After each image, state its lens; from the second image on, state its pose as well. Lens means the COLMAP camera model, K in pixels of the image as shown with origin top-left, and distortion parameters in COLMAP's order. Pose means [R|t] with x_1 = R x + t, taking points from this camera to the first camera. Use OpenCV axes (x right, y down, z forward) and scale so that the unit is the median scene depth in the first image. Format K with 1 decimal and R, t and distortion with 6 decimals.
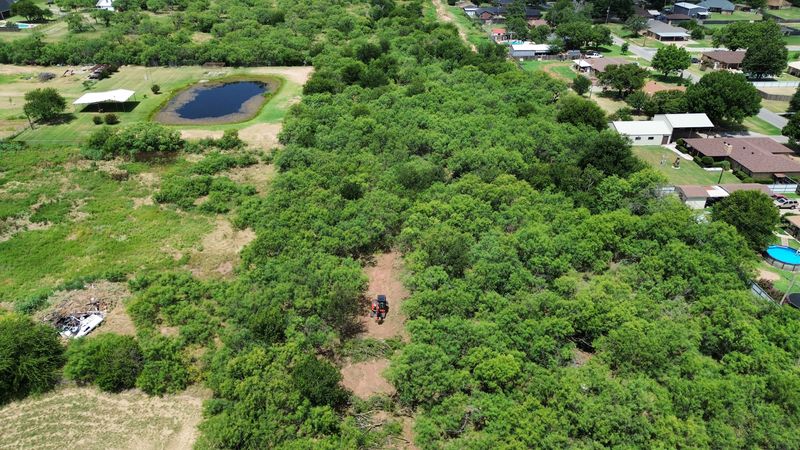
lens RADIAL K [[565.1, 0, 398.7], [0, 565.1, 227.9], [0, 0, 1]] dist [0.065028, -0.062547]
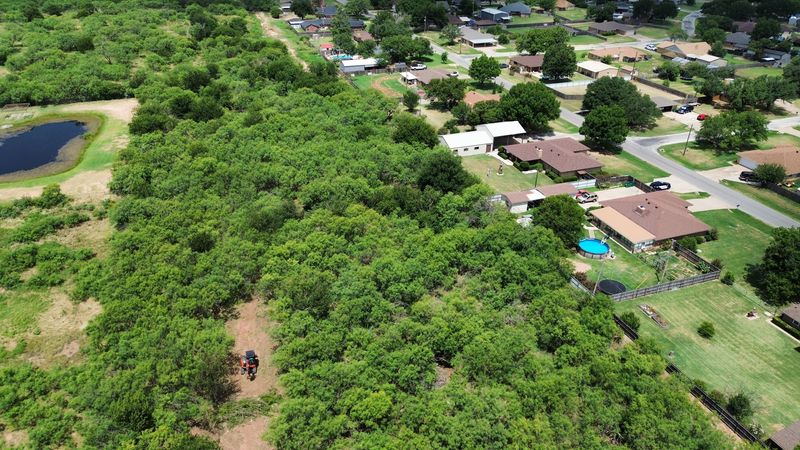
lens RADIAL K [[565.1, 0, 398.7], [0, 565.1, 227.9], [0, 0, 1]] dist [0.065028, -0.062547]
pose [[0.958767, -0.138090, 0.248390, 0.001200], [0.137463, 0.990306, 0.019954, -0.046476], [-0.248738, 0.015013, 0.968455, -0.026302]]
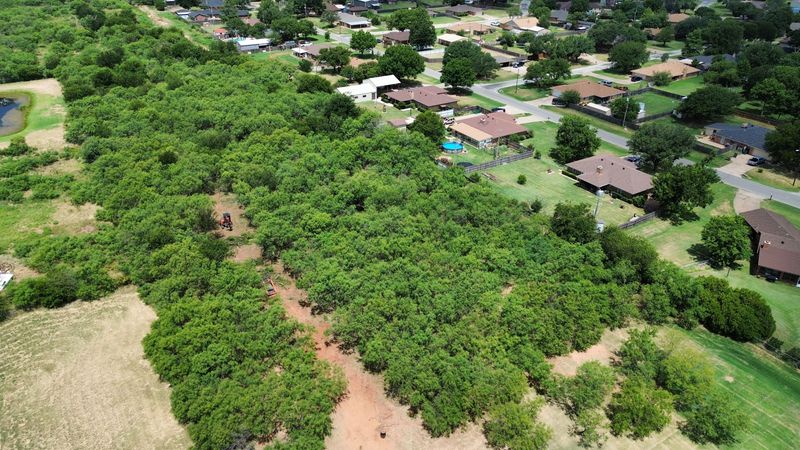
lens RADIAL K [[565.1, 0, 398.7], [0, 565.1, 227.9], [0, 0, 1]] dist [0.065028, -0.062547]
pose [[0.876222, -0.233722, 0.421436, -0.153994], [0.232799, 0.970998, 0.054481, 0.104327], [-0.421947, 0.050373, 0.905220, -0.294539]]
